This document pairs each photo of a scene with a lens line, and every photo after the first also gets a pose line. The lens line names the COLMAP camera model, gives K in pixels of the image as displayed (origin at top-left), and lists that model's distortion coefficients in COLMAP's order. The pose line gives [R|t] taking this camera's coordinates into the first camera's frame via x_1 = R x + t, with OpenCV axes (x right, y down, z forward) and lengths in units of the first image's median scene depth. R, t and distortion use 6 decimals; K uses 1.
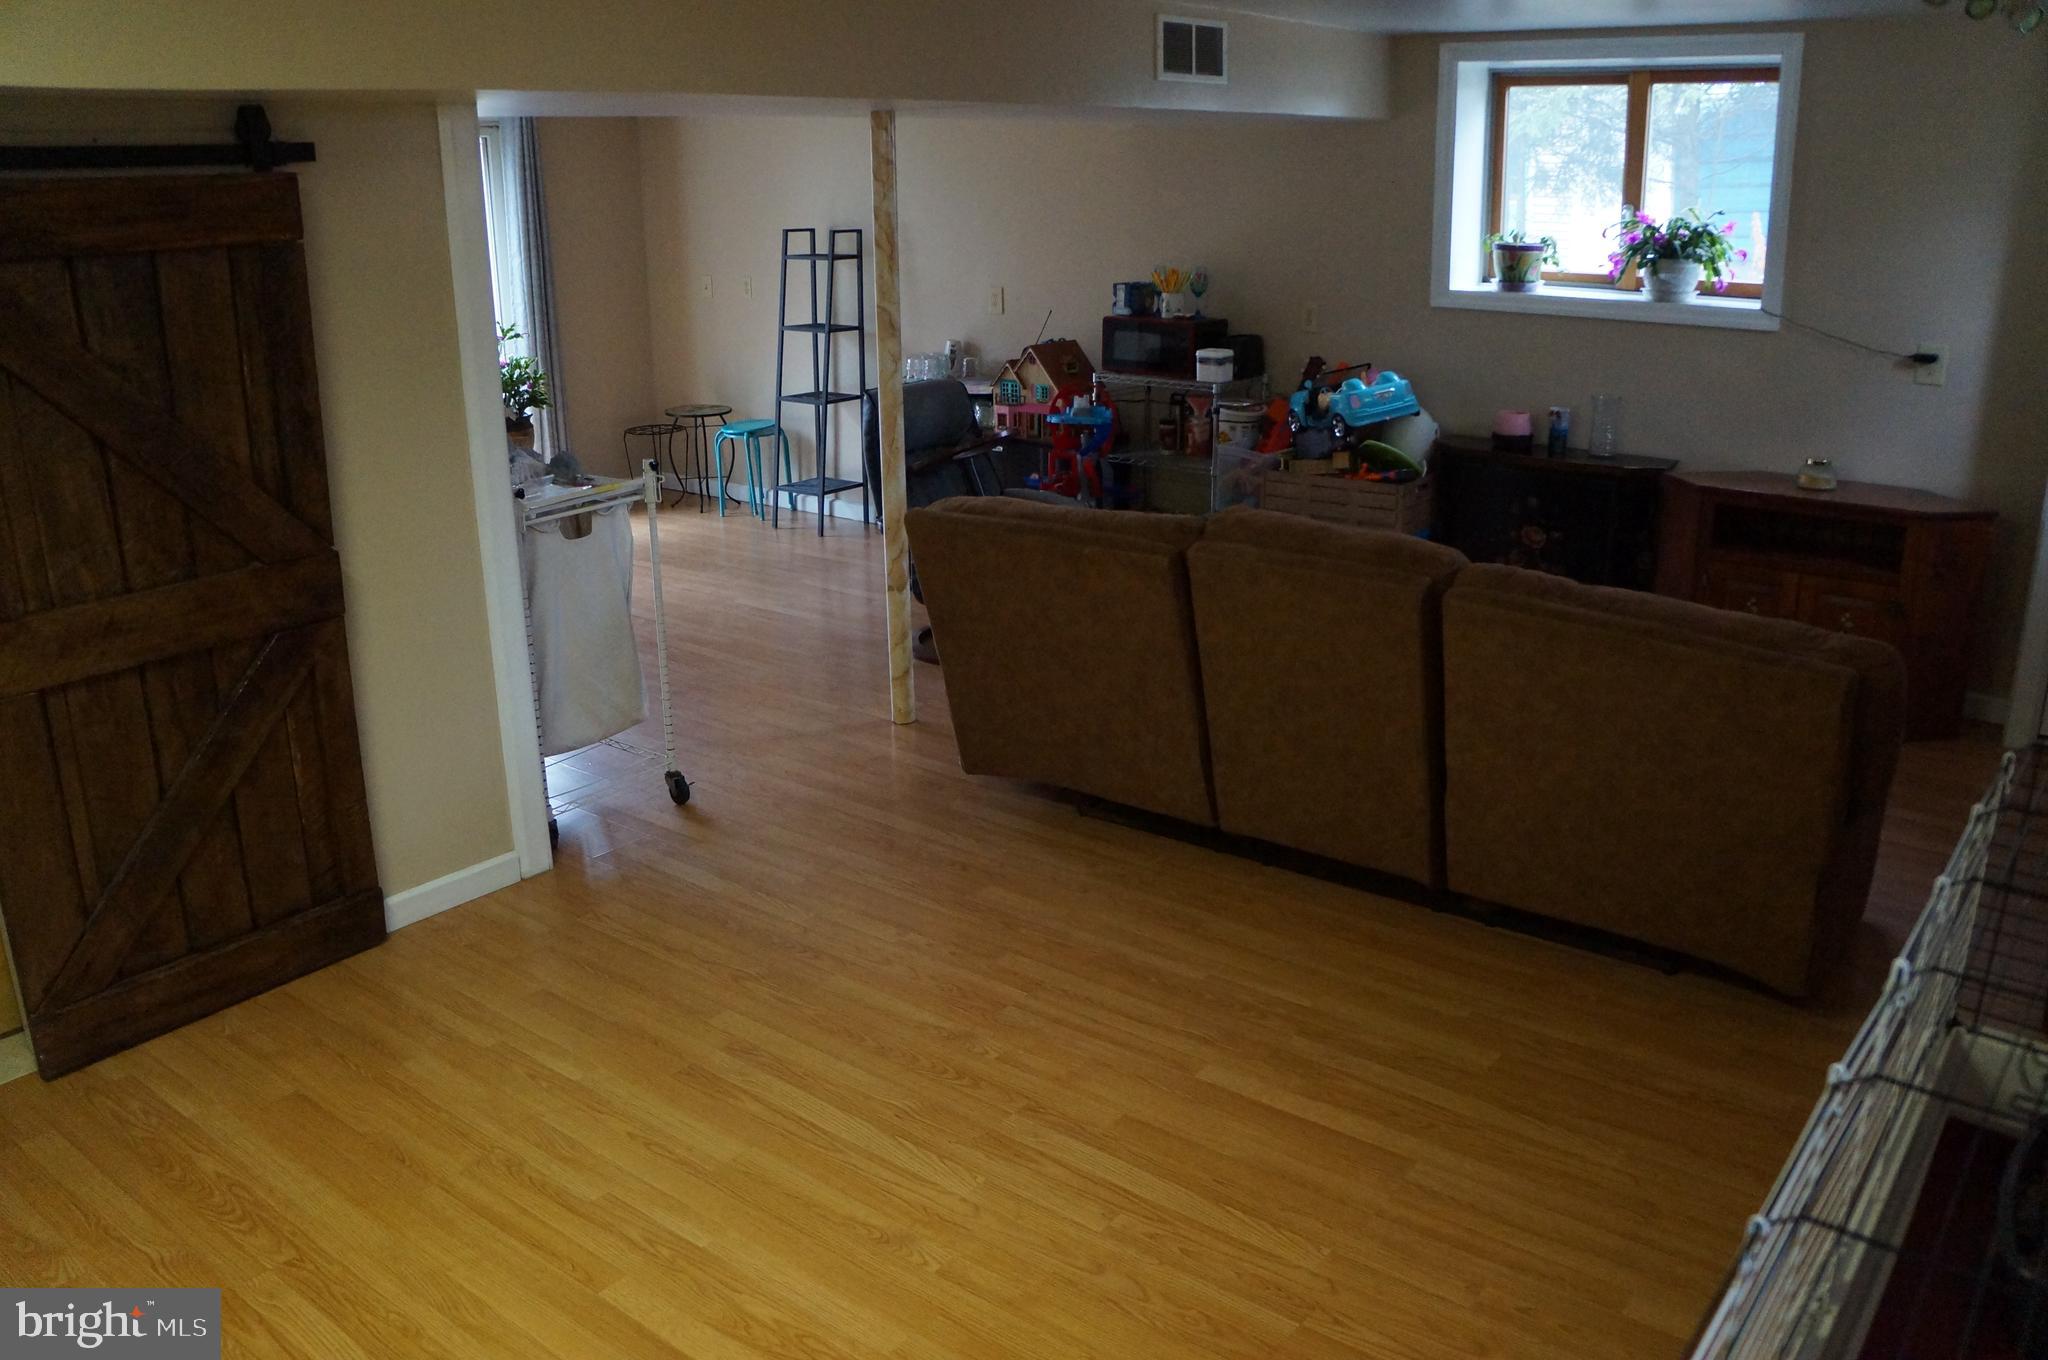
lens RADIAL K [[1633.7, 0, 1034.1], [0, 1633.7, 674.8], [0, 0, 1]] dist [-0.186841, 0.134080]
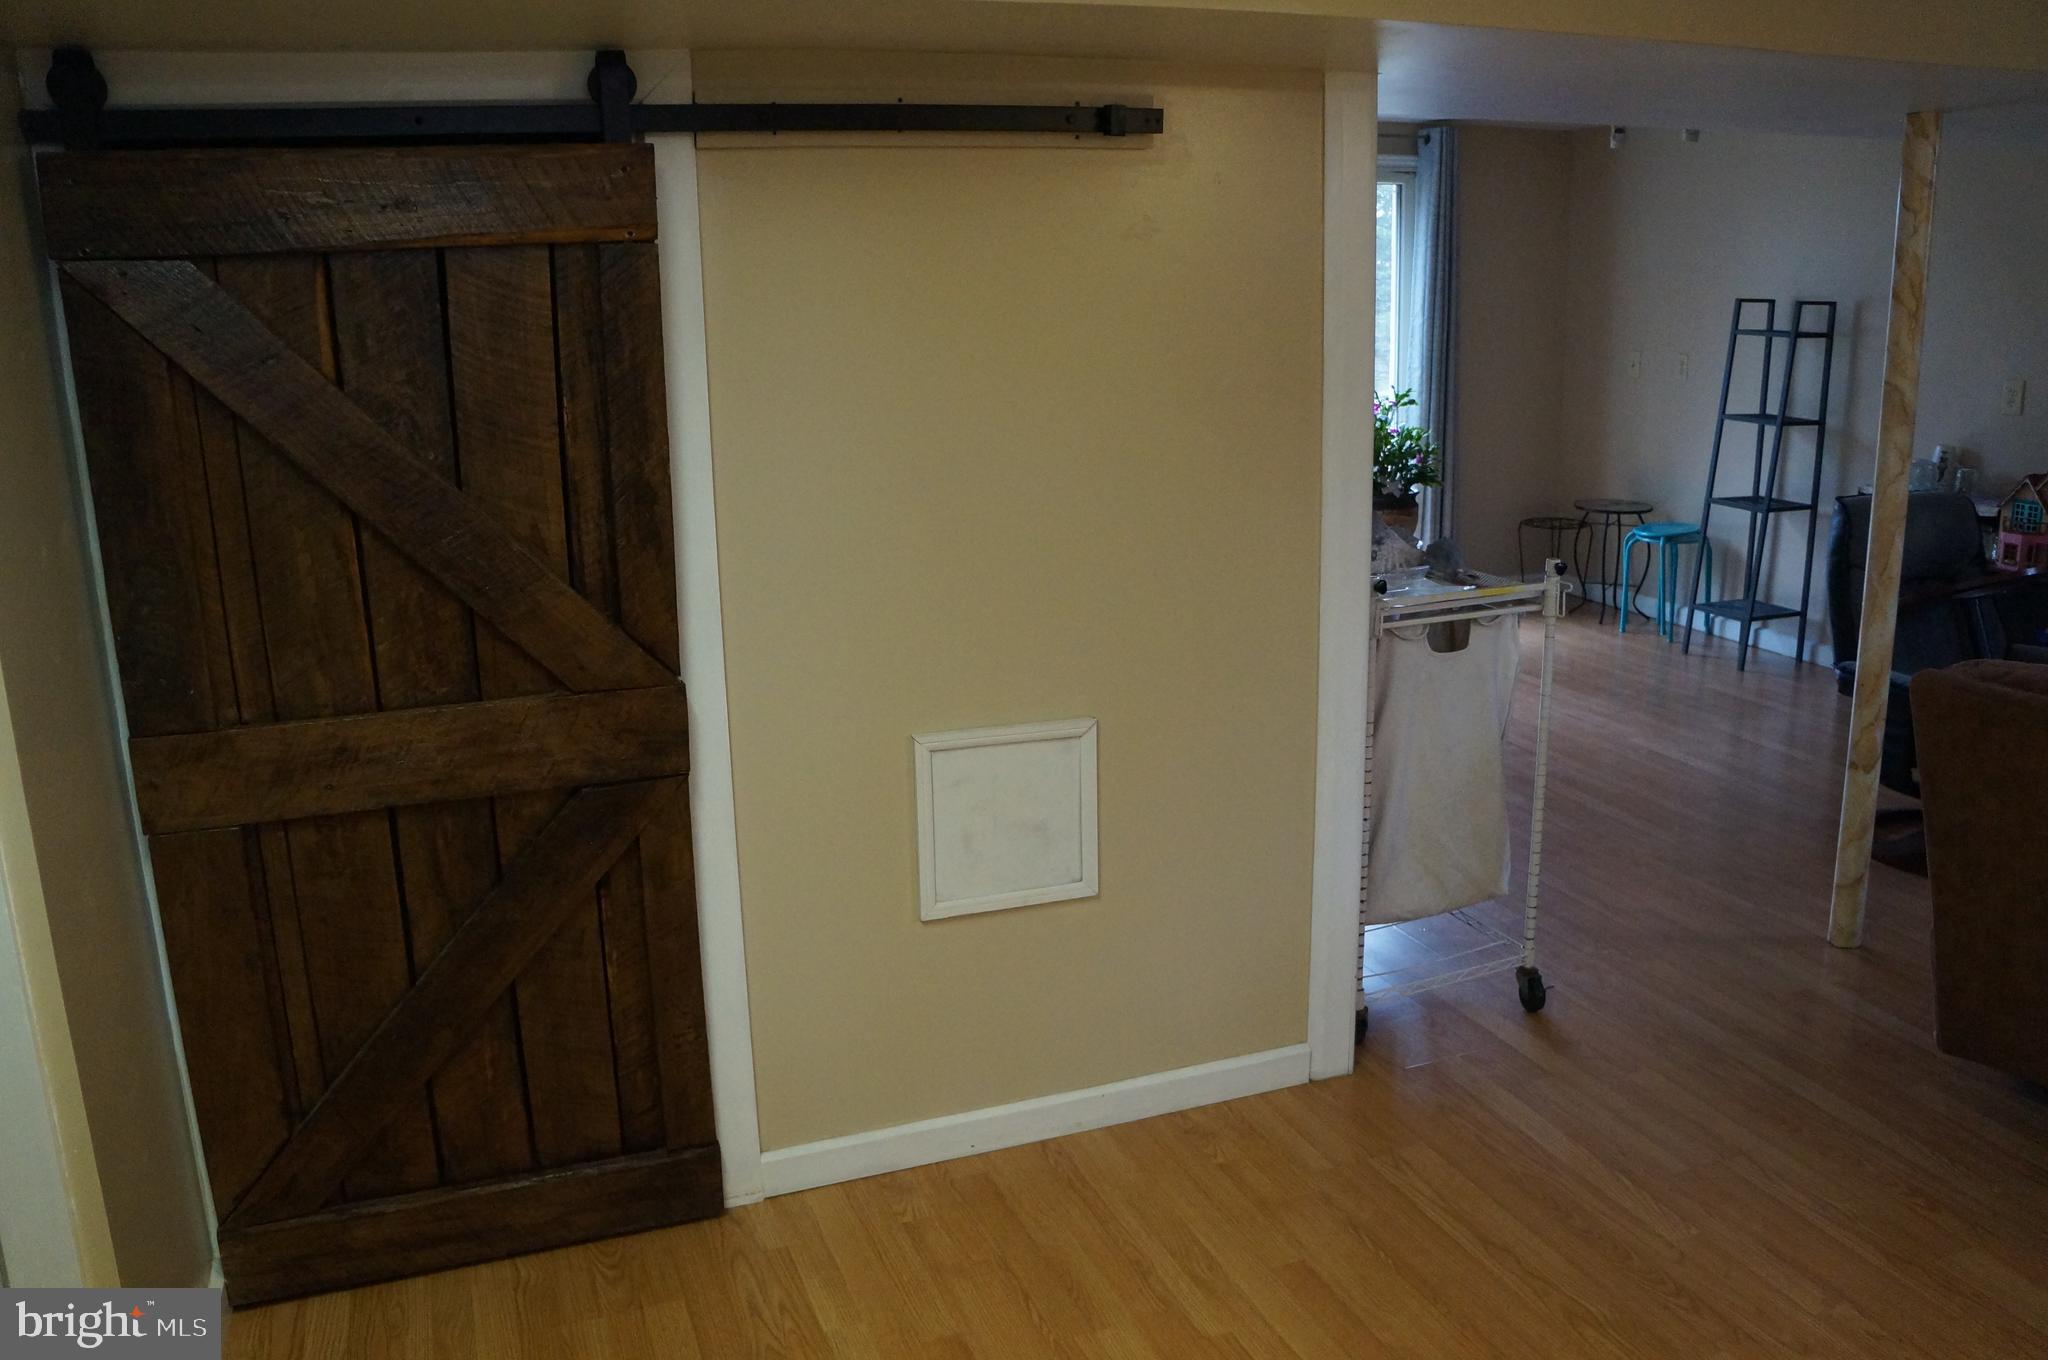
lens RADIAL K [[1633.7, 0, 1034.1], [0, 1633.7, 674.8], [0, 0, 1]] dist [-0.186841, 0.134080]
pose [[0.857206, 0.120744, -0.500619, -0.042517], [-0.147911, 0.988891, -0.014757, -0.021270], [0.493276, 0.086696, 0.865542, 0.151100]]
